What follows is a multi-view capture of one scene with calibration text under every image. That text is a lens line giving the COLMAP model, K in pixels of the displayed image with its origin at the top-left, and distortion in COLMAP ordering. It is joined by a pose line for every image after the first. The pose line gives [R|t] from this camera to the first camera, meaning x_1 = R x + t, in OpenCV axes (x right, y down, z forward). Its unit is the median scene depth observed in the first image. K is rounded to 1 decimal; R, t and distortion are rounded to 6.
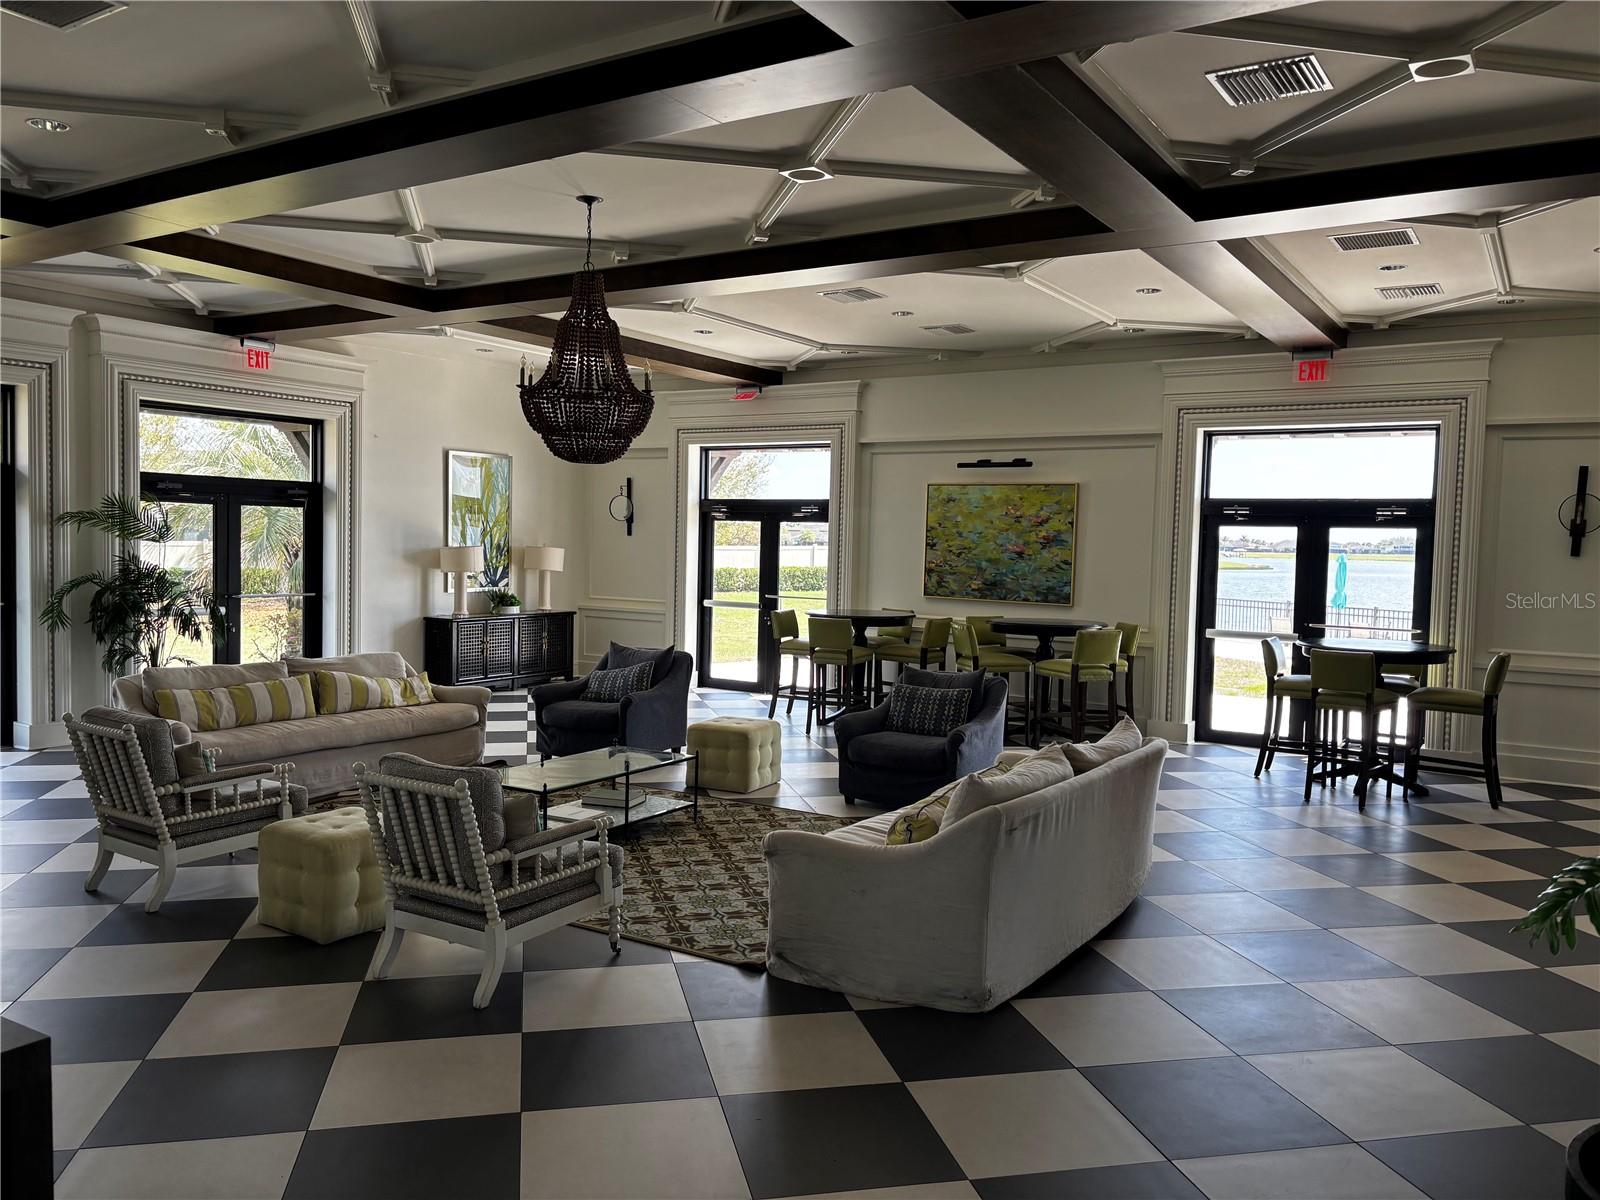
lens RADIAL K [[1218.9, 0, 750.1], [0, 1218.9, 598.1], [0, 0, 1]] dist [0.018832, -0.013245]
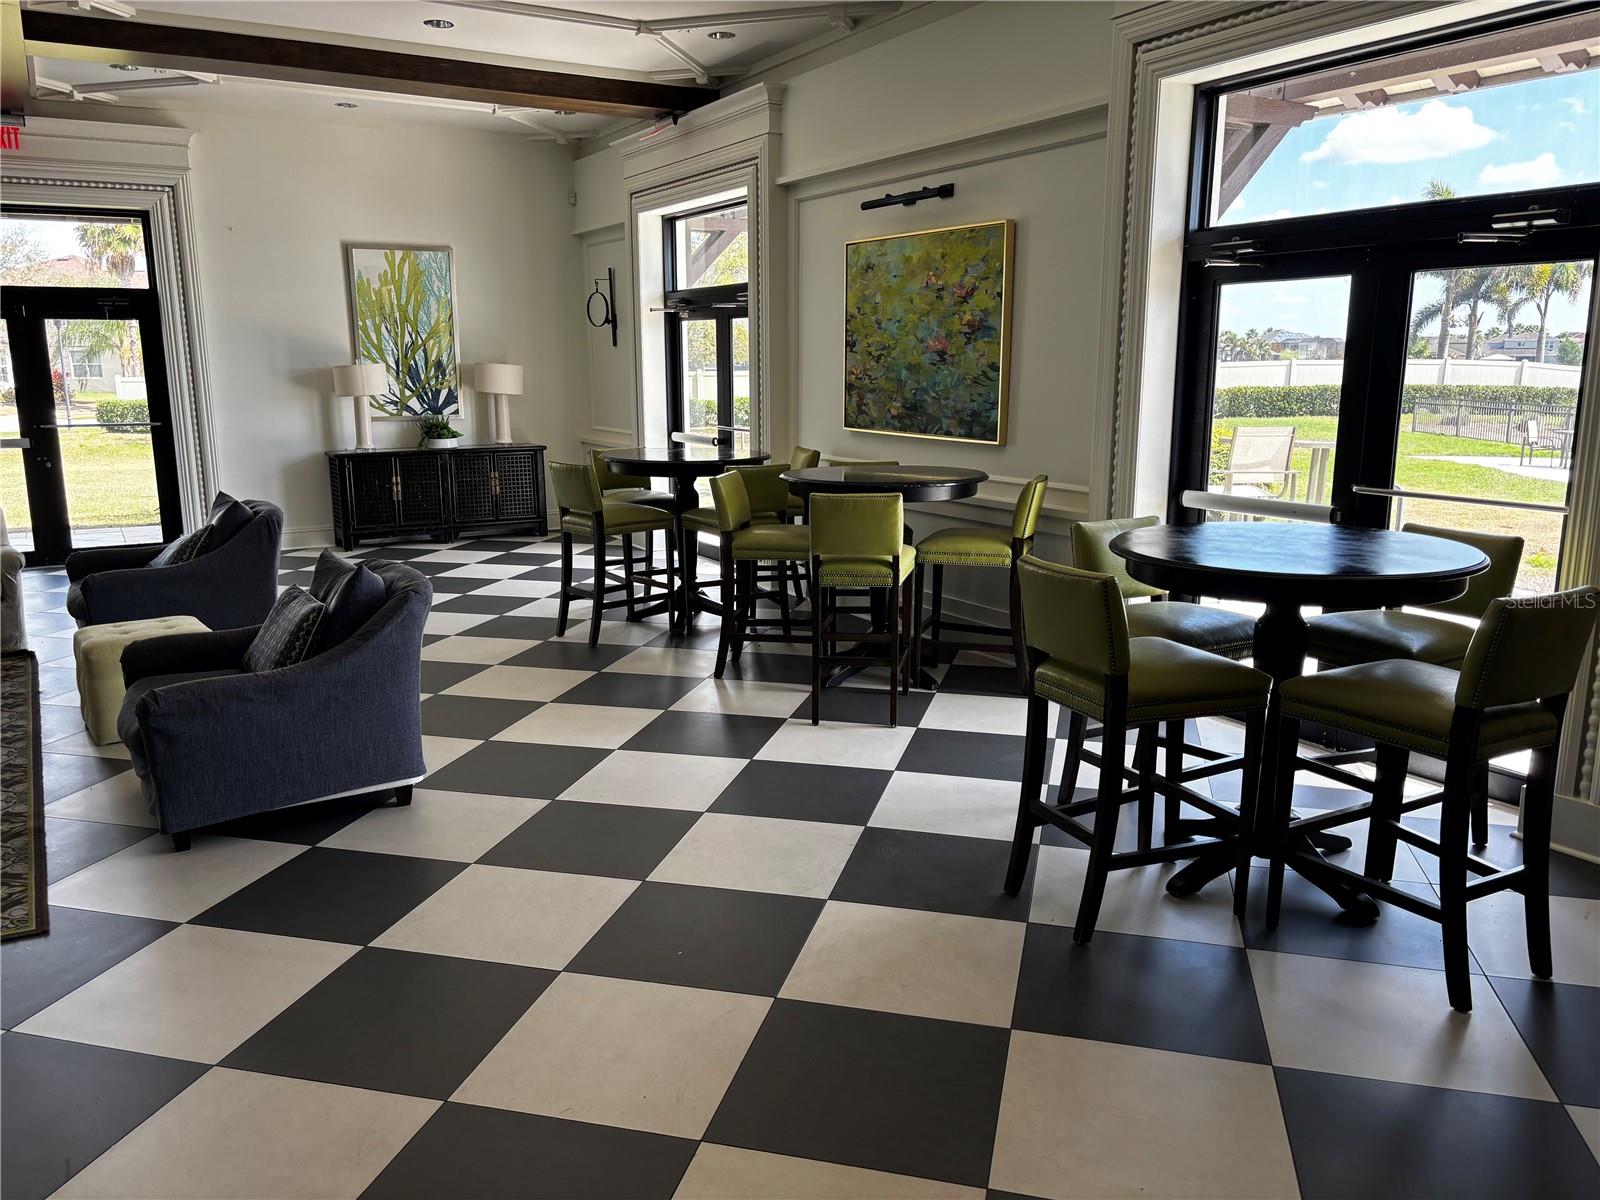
lens RADIAL K [[1218.9, 0, 809.5], [0, 1218.9, 592.6], [0, 0, 1]] dist [0.018832, -0.013245]
pose [[0.891973, 0.061082, -0.447944, 0.425772], [-0.001501, 0.991225, 0.132174, -0.000248], [0.452086, -0.117223, 0.884238, 0.435007]]
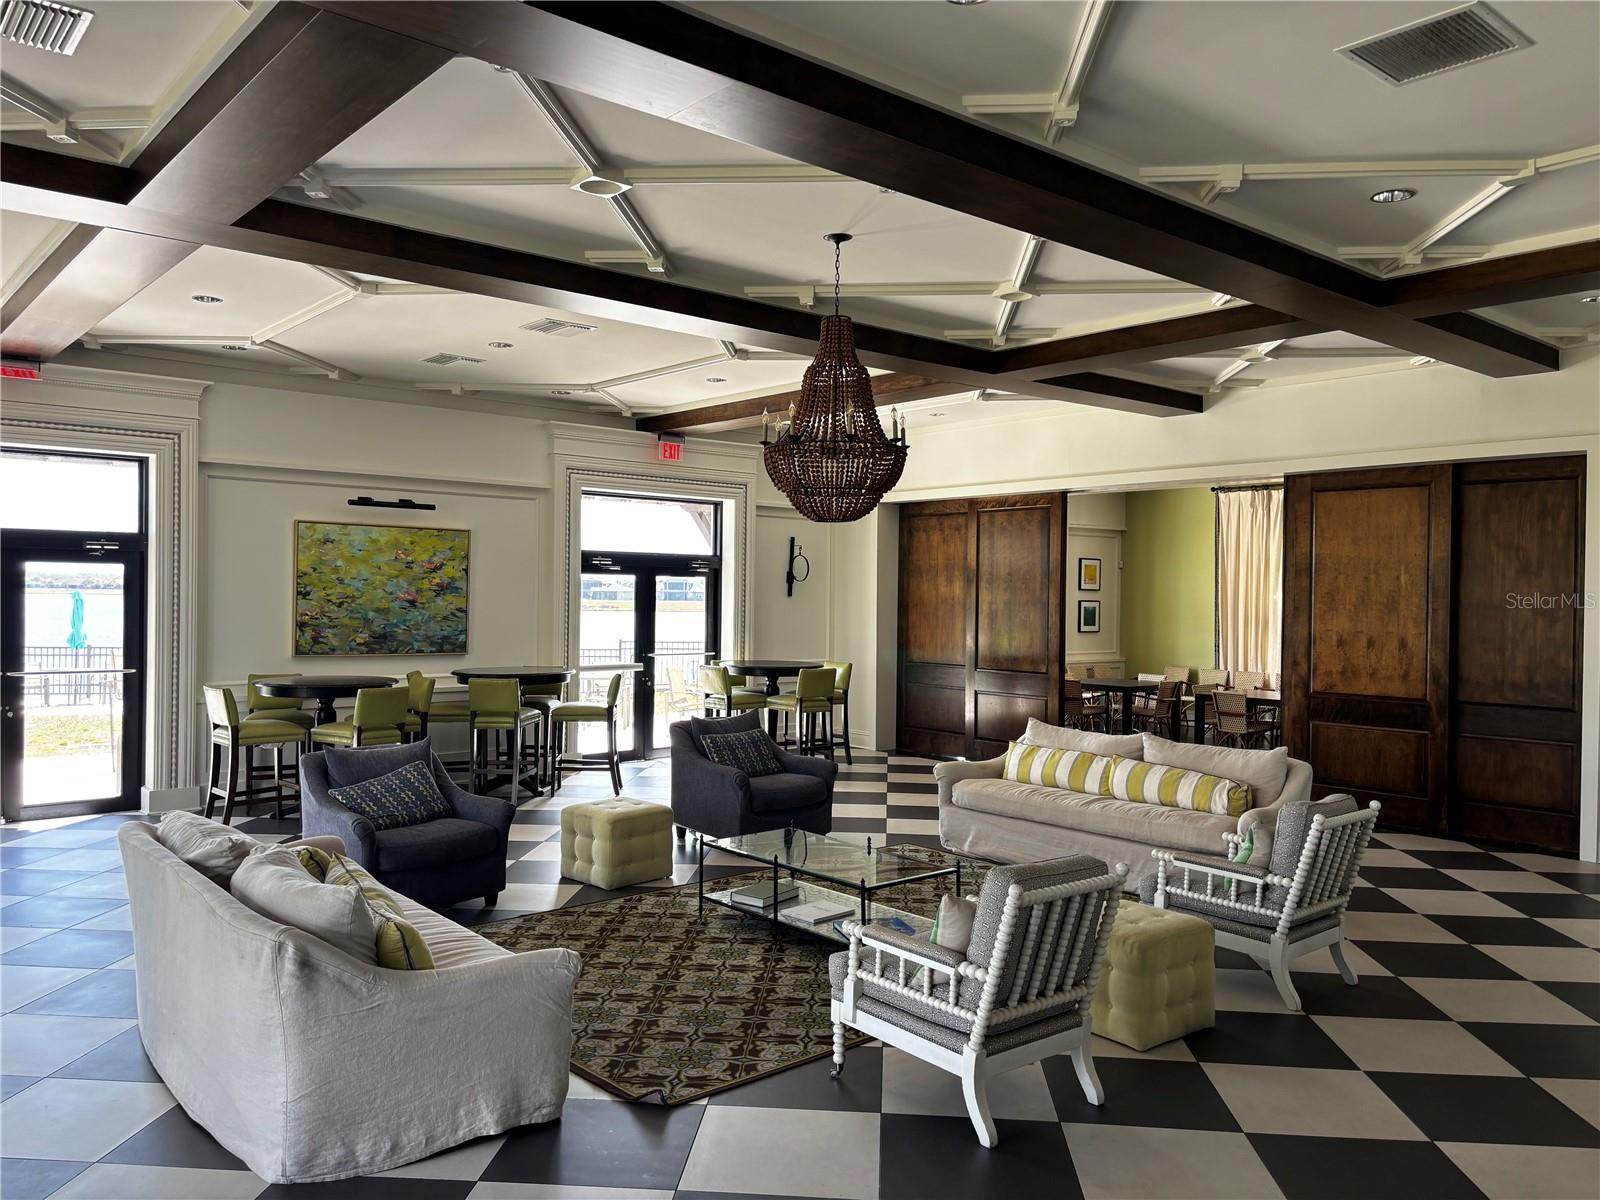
lens RADIAL K [[1218.9, 0, 870.6], [0, 1218.9, 595.0], [0, 0, 1]] dist [0.018832, -0.013245]
pose [[0.279646, -0.017861, 0.959937, -0.561191], [0.040111, 0.999171, 0.006906, -0.033709], [-0.959265, 0.036573, 0.280131, 0.400136]]
